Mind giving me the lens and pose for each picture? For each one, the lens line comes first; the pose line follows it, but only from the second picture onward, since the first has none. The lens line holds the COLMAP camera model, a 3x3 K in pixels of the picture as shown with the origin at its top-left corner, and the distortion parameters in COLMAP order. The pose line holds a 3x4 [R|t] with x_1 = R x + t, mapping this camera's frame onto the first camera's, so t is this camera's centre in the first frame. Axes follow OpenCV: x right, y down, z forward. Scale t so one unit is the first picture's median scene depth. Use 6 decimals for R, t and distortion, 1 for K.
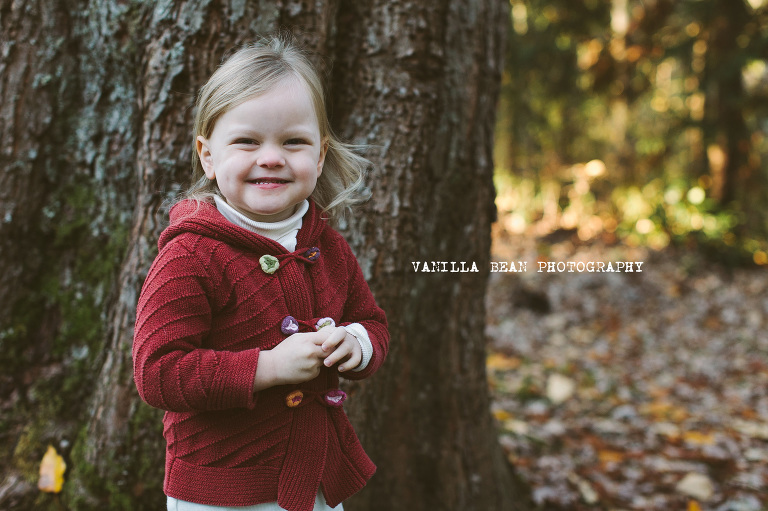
lens RADIAL K [[1124.2, 0, 385.0], [0, 1124.2, 251.8], [0, 0, 1]] dist [0.023578, 0.000000]
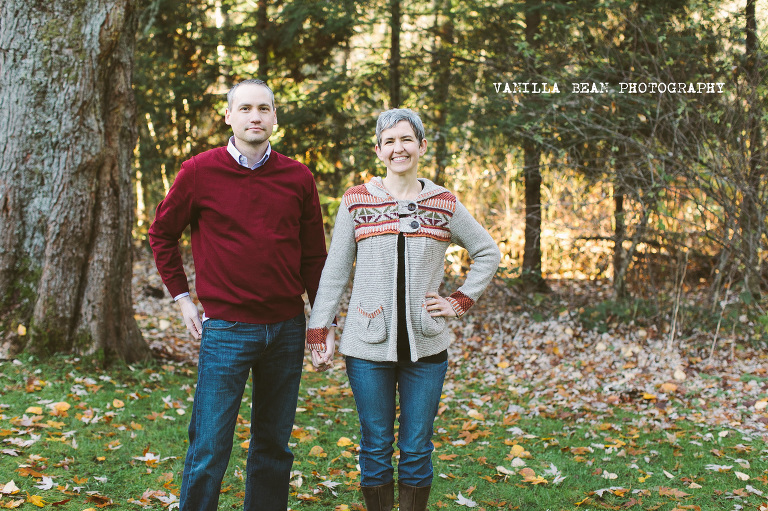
lens RADIAL K [[1124.2, 0, 383.2], [0, 1124.2, 252.0], [0, 0, 1]] dist [0.023578, 0.000000]
pose [[0.950414, -0.041622, 0.308190, -0.299064], [0.044968, 0.998981, -0.003760, -0.008263], [-0.307720, 0.017433, 0.951317, -3.182090]]
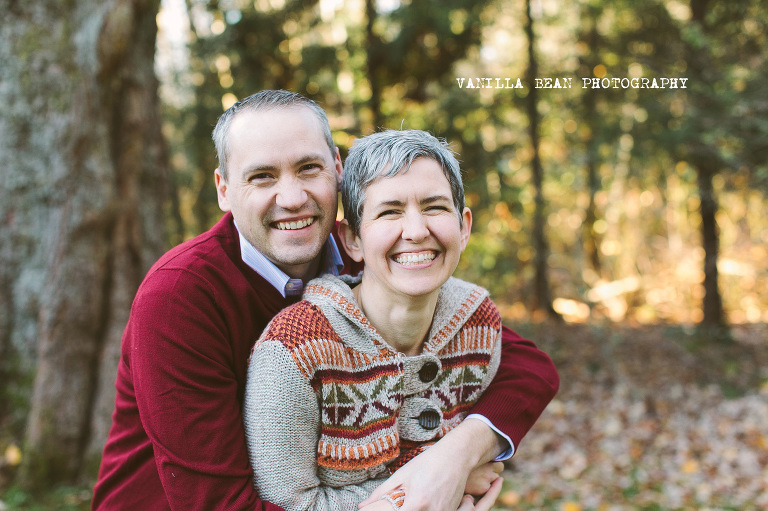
lens RADIAL K [[1124.2, 0, 381.9], [0, 1124.2, 249.7], [0, 0, 1]] dist [0.023578, 0.000000]
pose [[0.981786, -0.073021, 0.175396, 0.166091], [0.080469, 0.996117, -0.035725, -0.150603], [-0.172106, 0.049189, 0.983850, -2.042622]]
